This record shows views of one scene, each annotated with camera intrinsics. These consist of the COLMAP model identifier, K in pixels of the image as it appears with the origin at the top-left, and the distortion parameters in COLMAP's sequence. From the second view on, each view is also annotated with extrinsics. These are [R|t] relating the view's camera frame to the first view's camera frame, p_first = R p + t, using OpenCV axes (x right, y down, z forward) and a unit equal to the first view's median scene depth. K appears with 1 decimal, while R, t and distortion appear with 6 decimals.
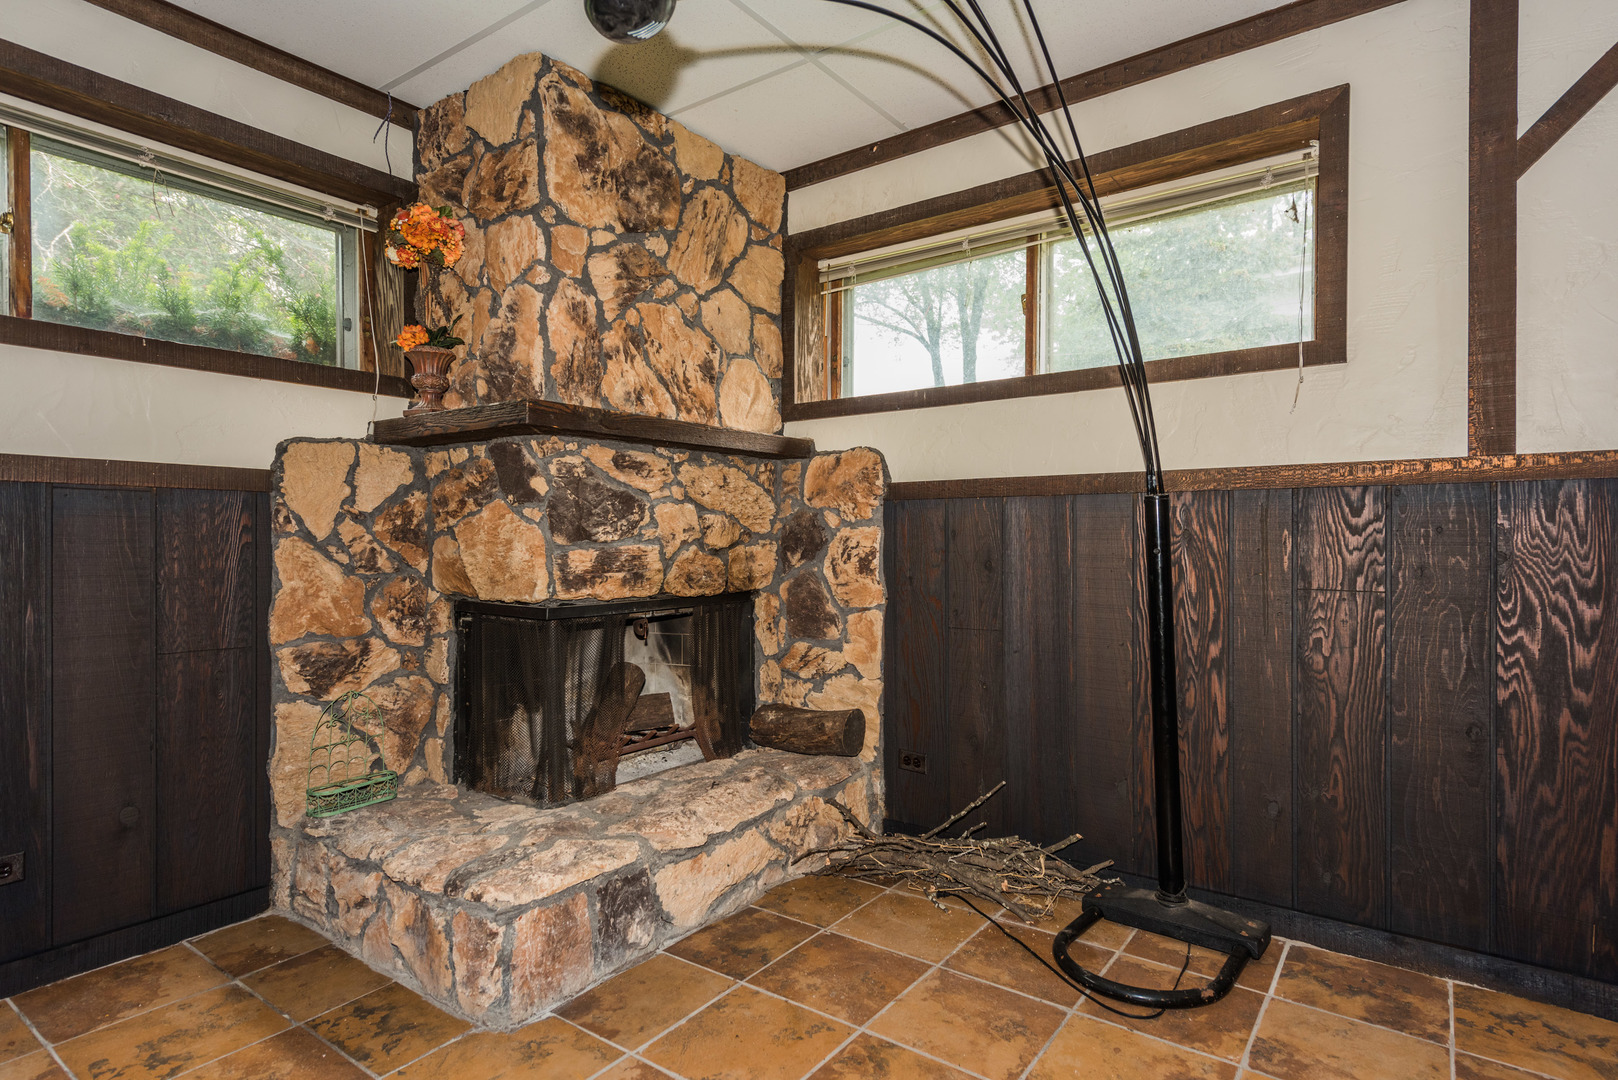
lens RADIAL K [[848.5, 0, 831.1], [0, 848.5, 543.2], [0, 0, 1]] dist [0.008814, 0.001029]
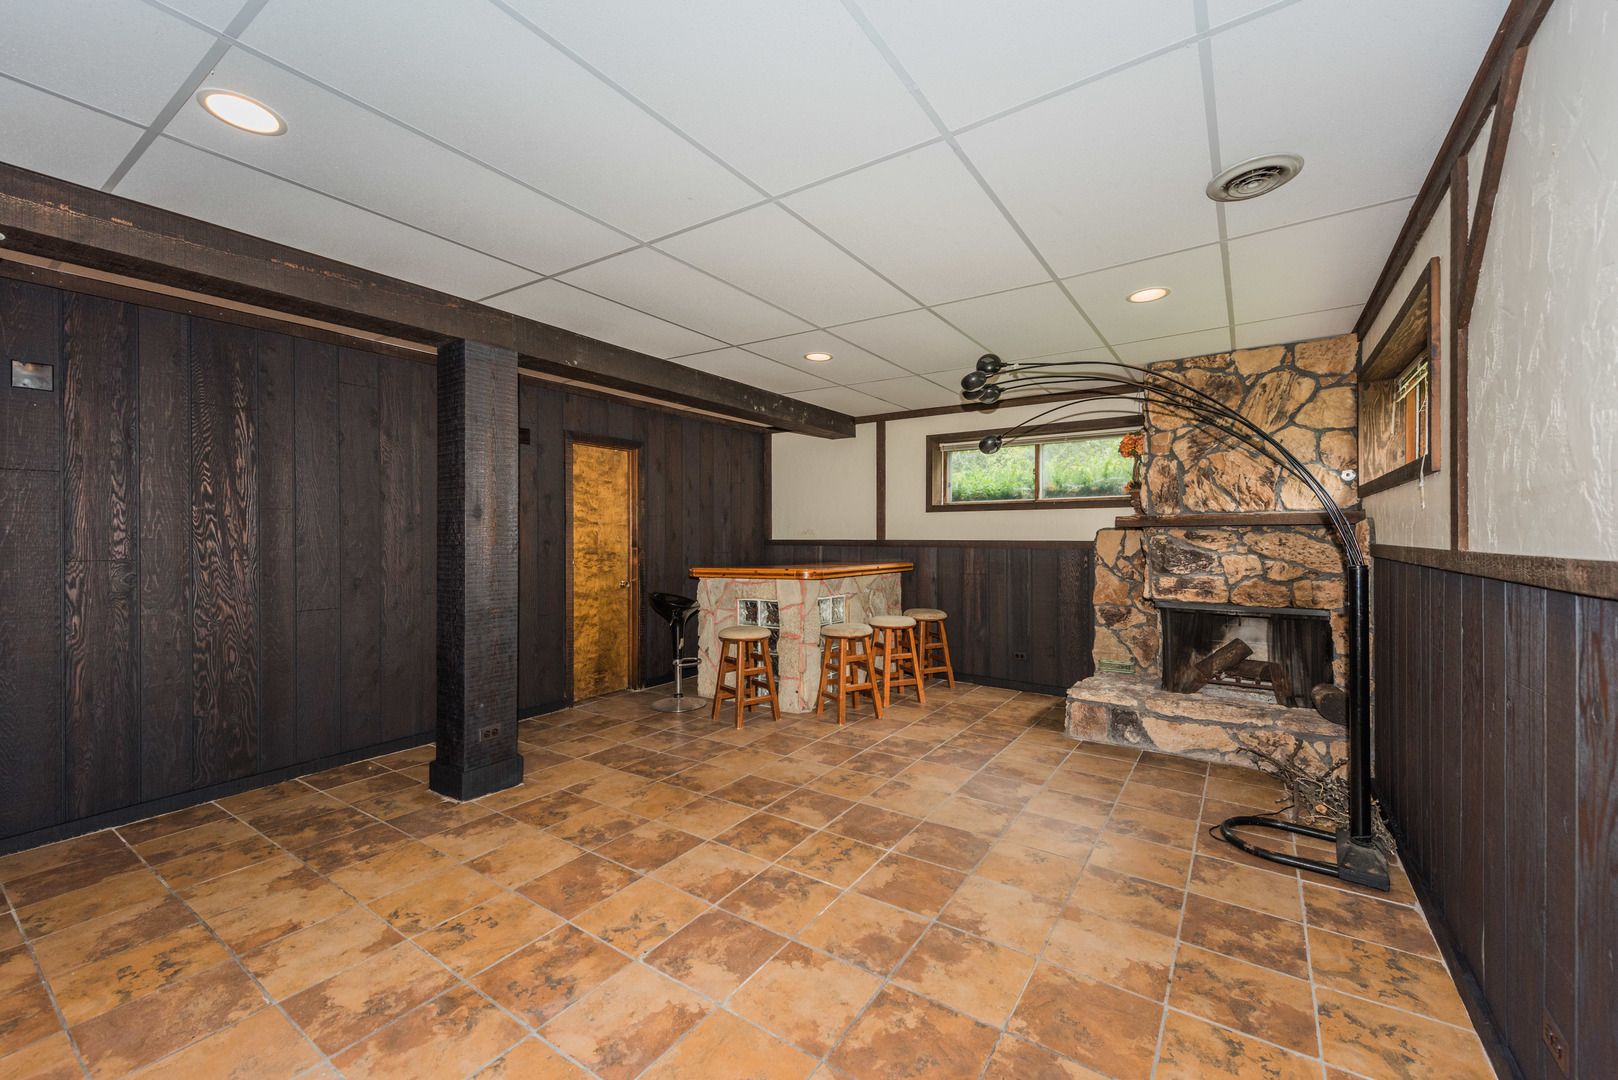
lens RADIAL K [[639.1, 0, 813.5], [0, 639.1, 532.6], [0, 0, 1]] dist [0.011718, -0.003393]
pose [[0.033097, -0.005143, -0.999439, 1.307540], [-0.005840, 0.999969, -0.005339, -0.090964], [0.999435, 0.006014, 0.033066, 0.021232]]
